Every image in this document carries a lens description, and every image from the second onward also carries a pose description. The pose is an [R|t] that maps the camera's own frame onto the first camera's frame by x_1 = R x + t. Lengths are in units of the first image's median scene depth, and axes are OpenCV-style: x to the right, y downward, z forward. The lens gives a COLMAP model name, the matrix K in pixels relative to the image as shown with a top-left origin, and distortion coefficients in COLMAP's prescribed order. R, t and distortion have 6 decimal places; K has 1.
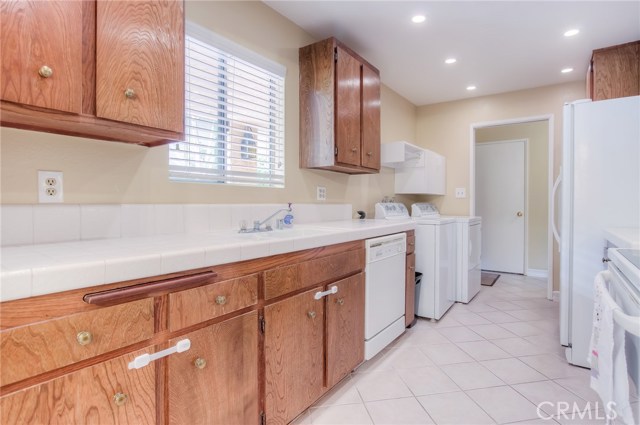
lens RADIAL K [[328.7, 0, 320.0], [0, 328.7, 212.5], [0, 0, 1]] dist [-0.003017, -0.001181]
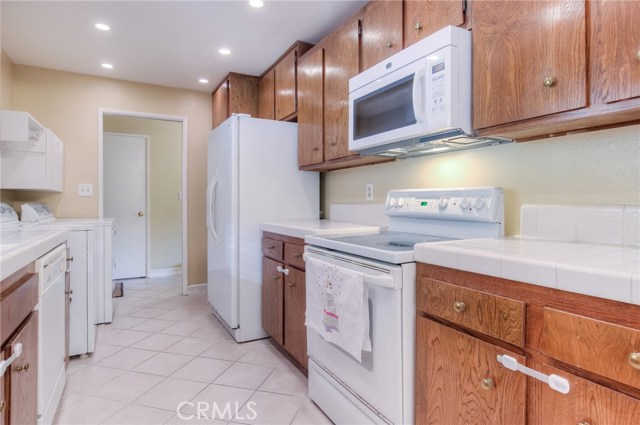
lens RADIAL K [[364.4, 0, 319.8], [0, 364.4, 208.5], [0, 0, 1]] dist [0.000369, 0.000509]
pose [[0.437191, -0.018310, 0.899182, -0.144297], [0.028769, 0.999566, 0.006367, -0.003290], [-0.898908, 0.023085, 0.437528, 0.104934]]
